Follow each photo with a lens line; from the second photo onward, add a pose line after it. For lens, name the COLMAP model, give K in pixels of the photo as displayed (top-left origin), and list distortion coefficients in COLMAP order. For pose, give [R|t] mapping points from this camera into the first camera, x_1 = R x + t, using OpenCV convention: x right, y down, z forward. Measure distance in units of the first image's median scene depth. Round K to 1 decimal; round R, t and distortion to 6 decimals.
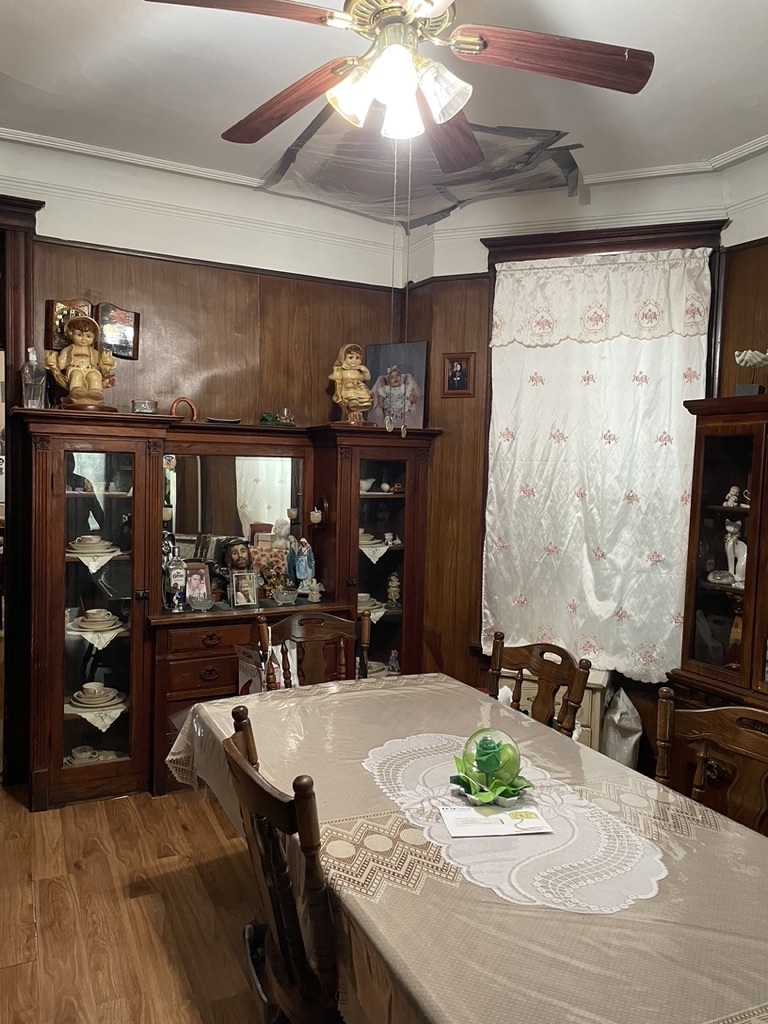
lens RADIAL K [[783.2, 0, 394.5], [0, 783.2, 507.2], [0, 0, 1]] dist [0.088191, -0.114686]
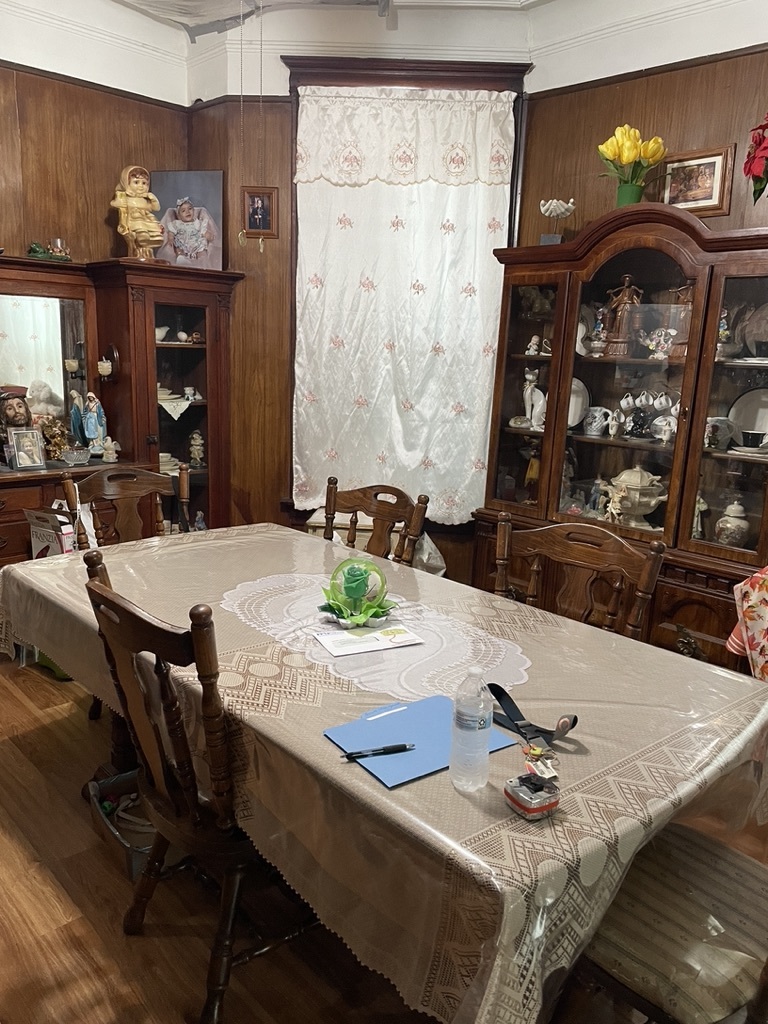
lens RADIAL K [[783.2, 0, 405.1], [0, 783.2, 509.1], [0, 0, 1]] dist [0.088191, -0.114686]
pose [[0.951198, -0.051190, 0.304304, -0.065545], [0.001629, 0.986964, 0.160933, 0.029960], [-0.308575, -0.152584, 0.938882, 0.021491]]
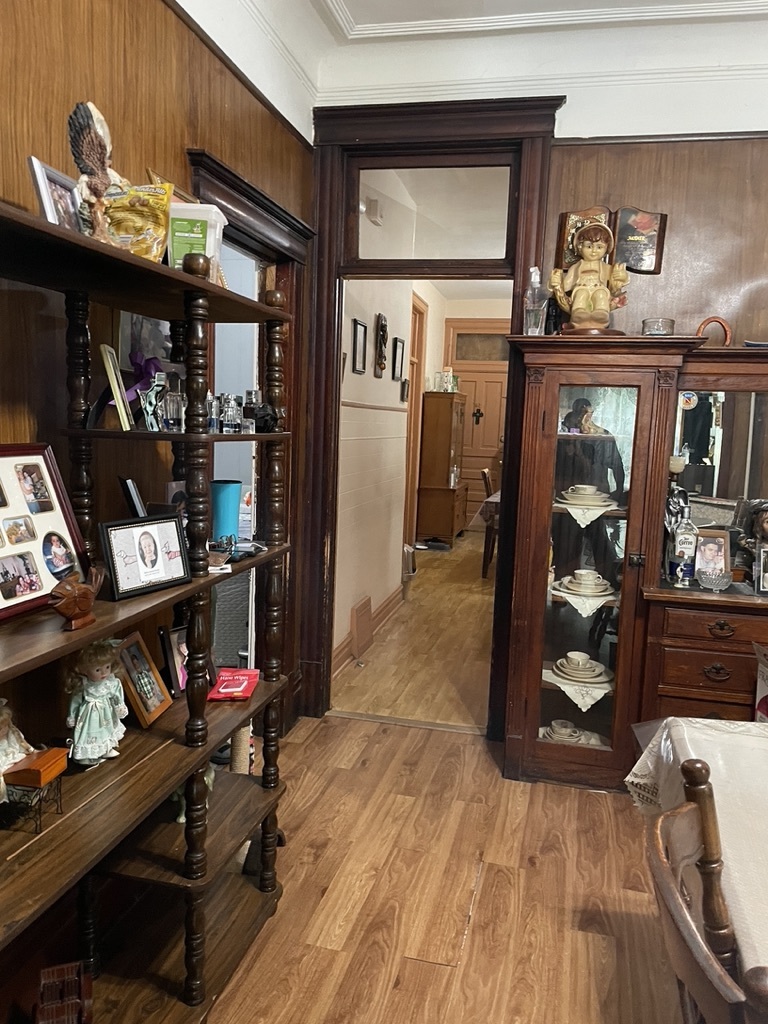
lens RADIAL K [[783.2, 0, 384.0], [0, 783.2, 514.2], [0, 0, 1]] dist [0.088191, -0.114686]
pose [[0.770009, 0.084251, -0.632446, -0.006152], [-0.050373, 0.996177, 0.071376, 0.017195], [0.636042, -0.023101, 0.771309, 0.193756]]
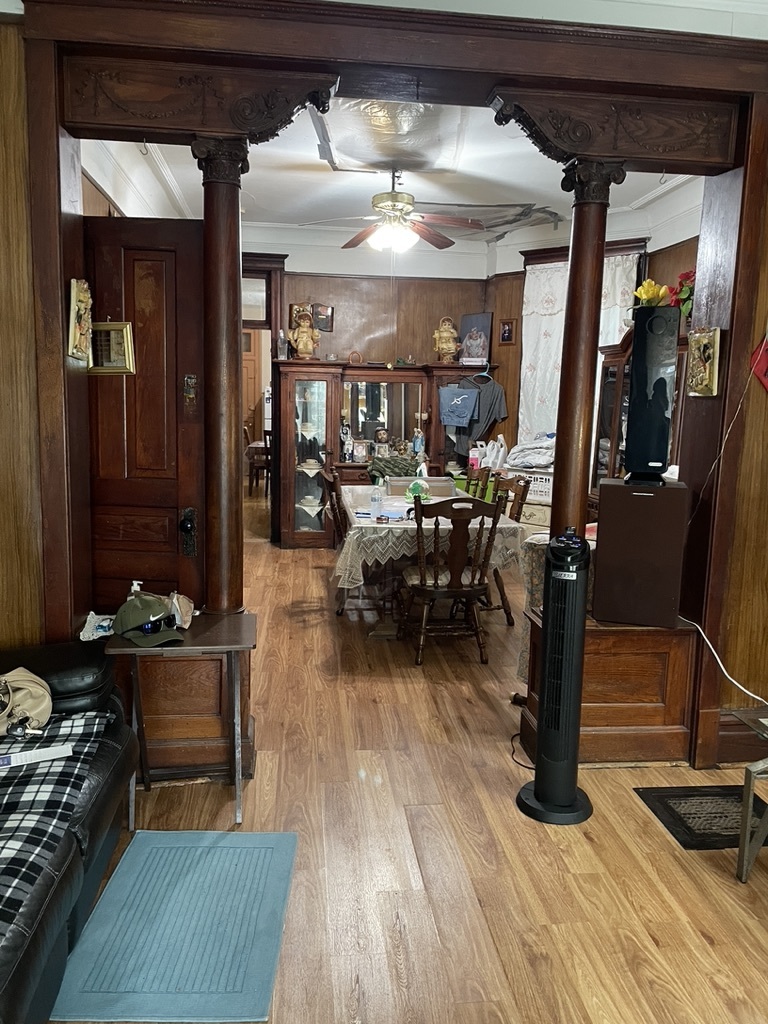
lens RADIAL K [[783.2, 0, 380.5], [0, 783.2, 514.6], [0, 0, 1]] dist [0.088191, -0.114686]
pose [[0.937679, 0.046410, -0.344389, 0.486909], [-0.015720, 0.995692, 0.091378, 0.083102], [0.347146, -0.080269, 0.934369, -0.822052]]
